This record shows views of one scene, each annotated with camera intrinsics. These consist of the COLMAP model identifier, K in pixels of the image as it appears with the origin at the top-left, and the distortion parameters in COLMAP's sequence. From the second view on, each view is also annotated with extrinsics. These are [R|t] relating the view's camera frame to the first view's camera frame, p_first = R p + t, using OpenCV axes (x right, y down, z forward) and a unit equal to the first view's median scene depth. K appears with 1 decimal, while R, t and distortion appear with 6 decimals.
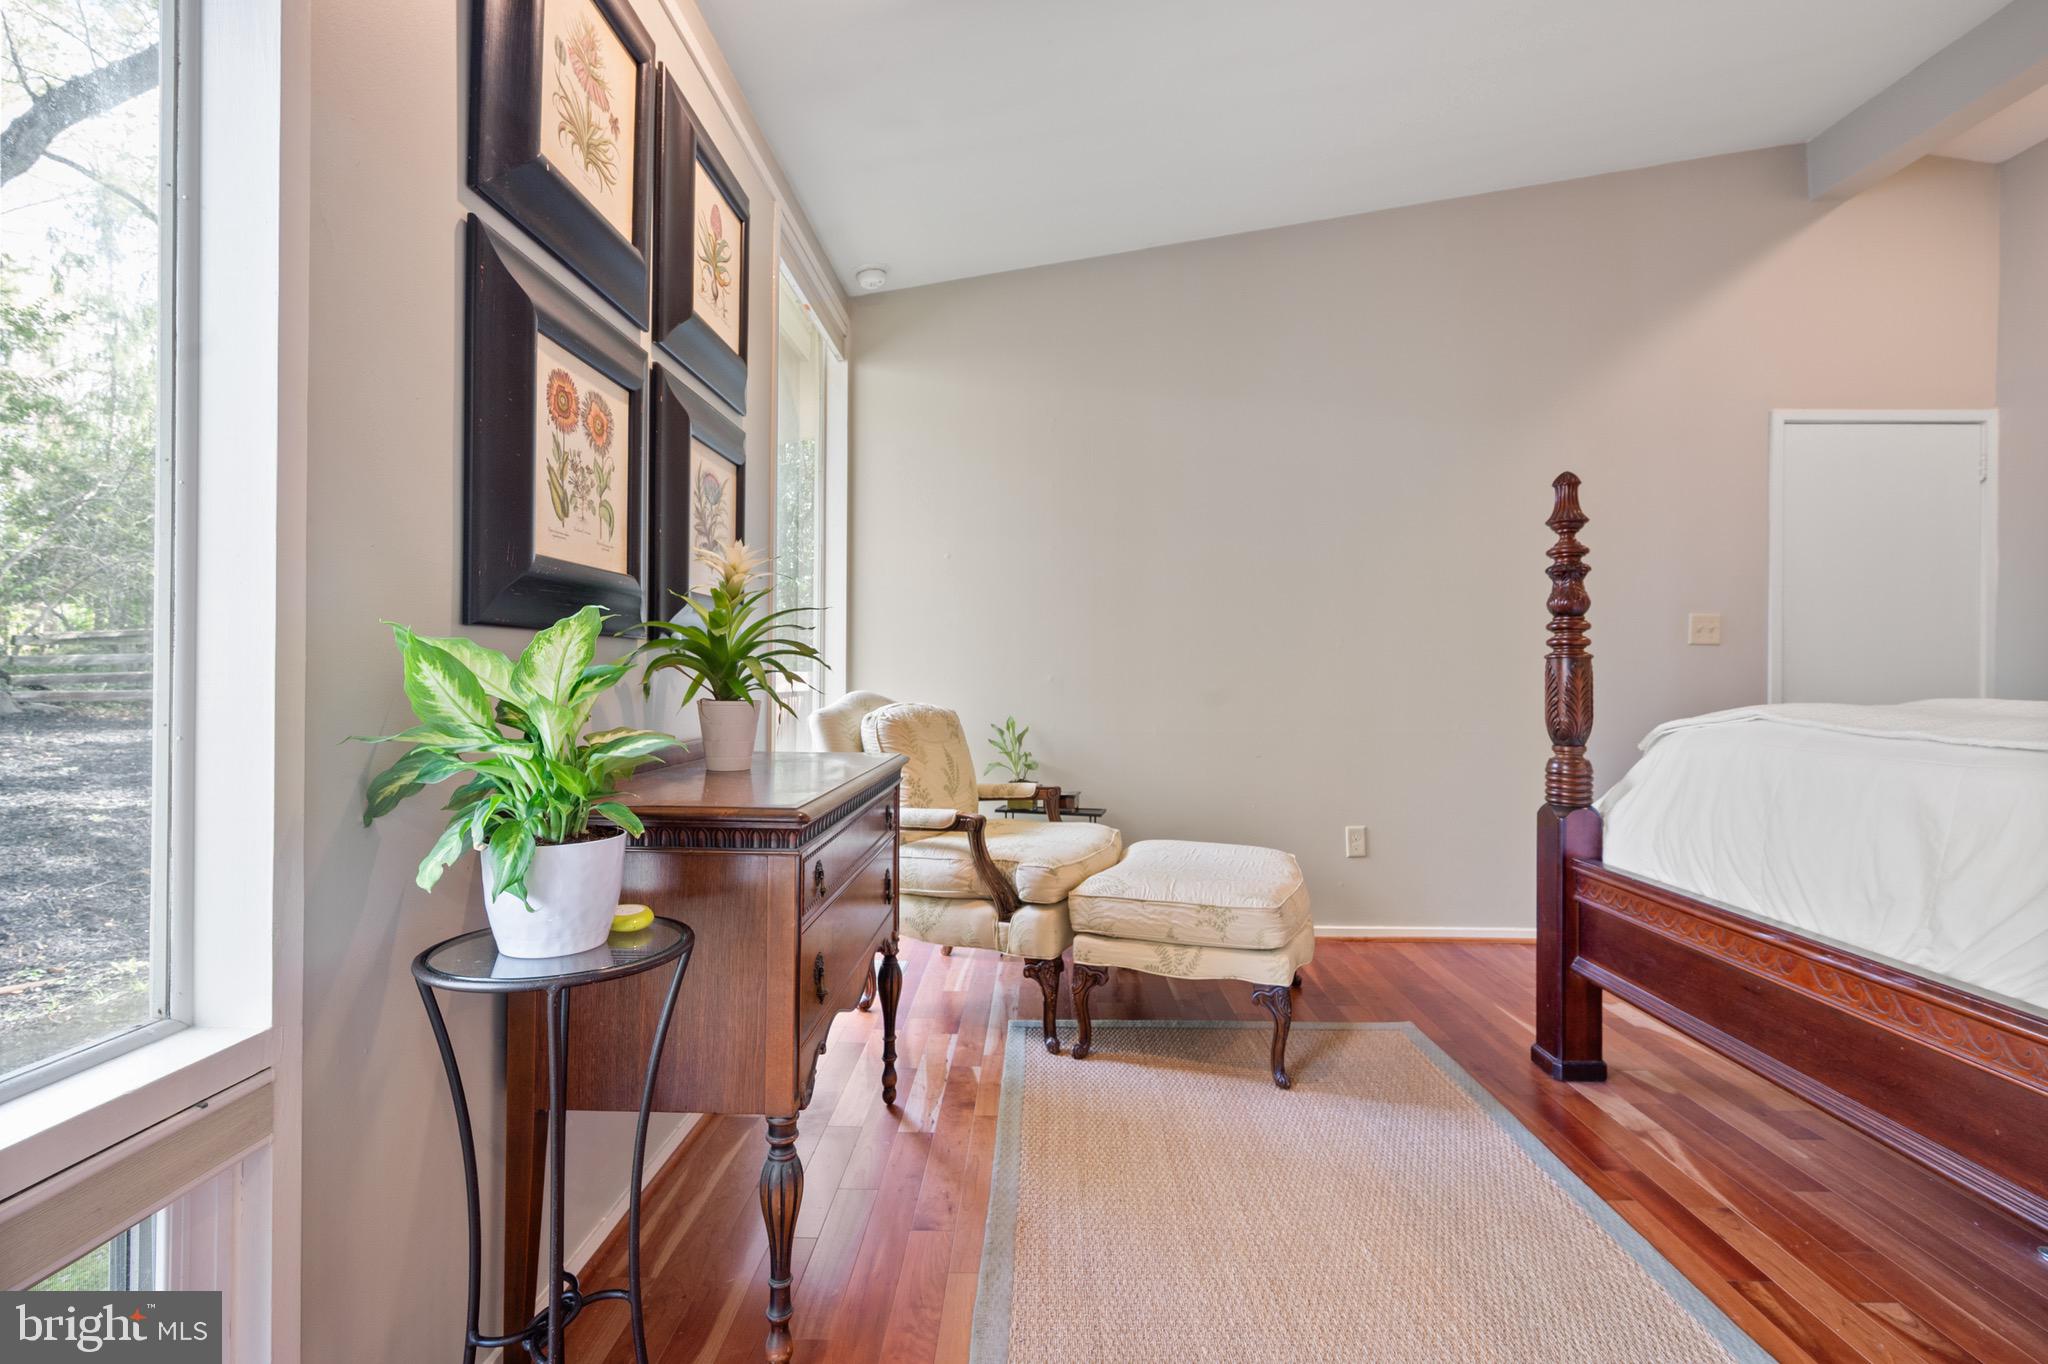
lens RADIAL K [[917.2, 0, 1024.0], [0, 917.2, 682.0], [0, 0, 1]] dist [0.000160, 0.000095]
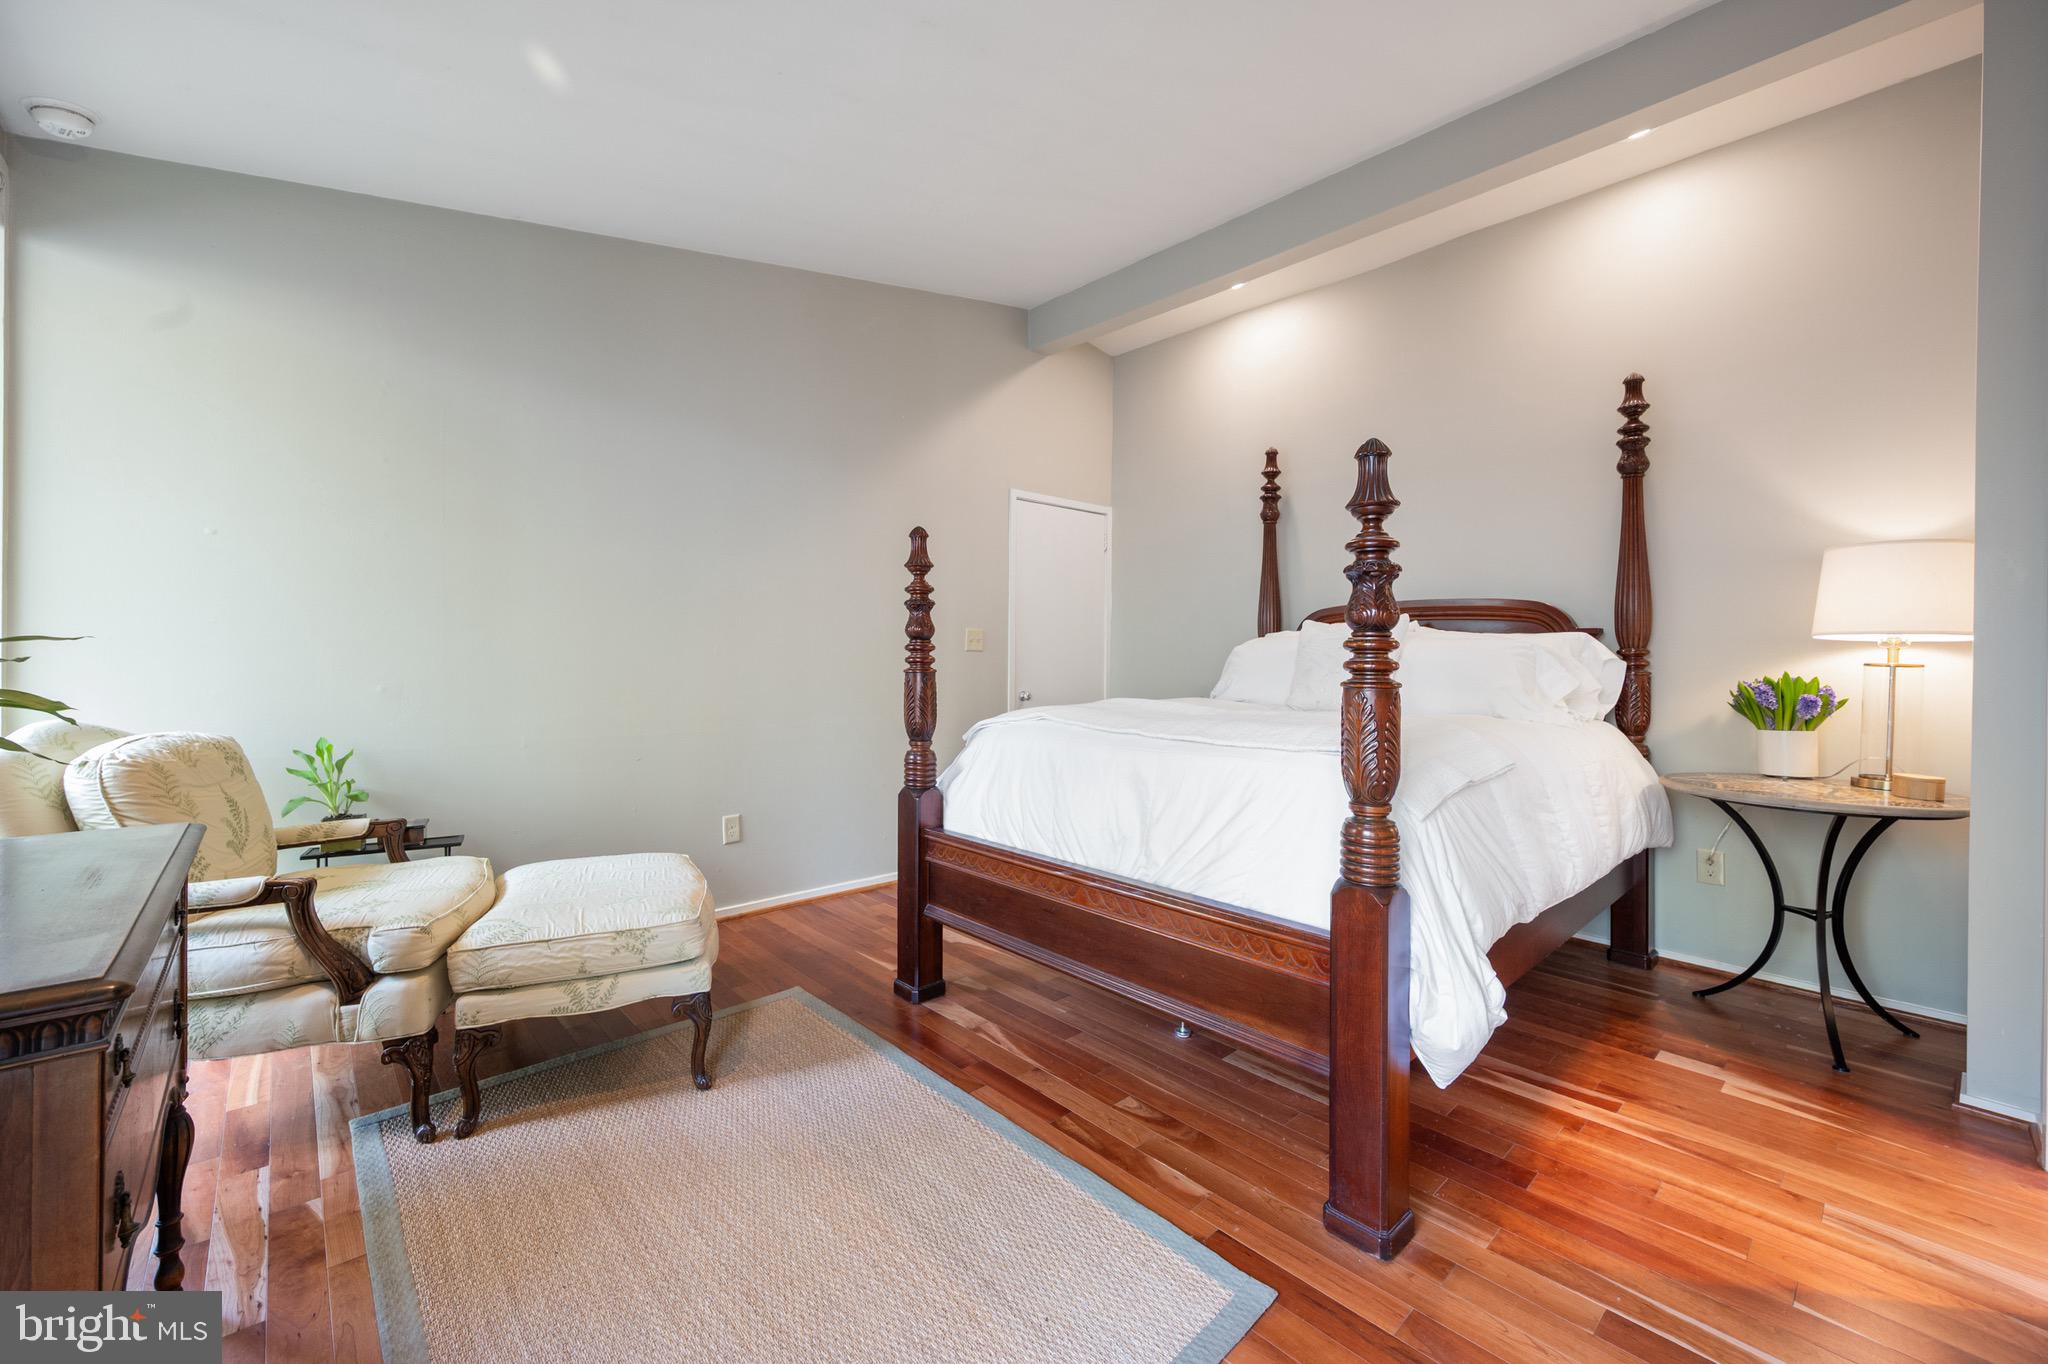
lens RADIAL K [[823.4, 0, 1021.0], [0, 823.4, 659.7], [0, 0, 1]] dist [-0.000006, -0.000594]
pose [[0.728004, -0.004257, 0.685559, -0.091274], [0.002571, 0.999991, 0.003479, -0.046830], [-0.685568, -0.000770, 0.728008, 0.065643]]
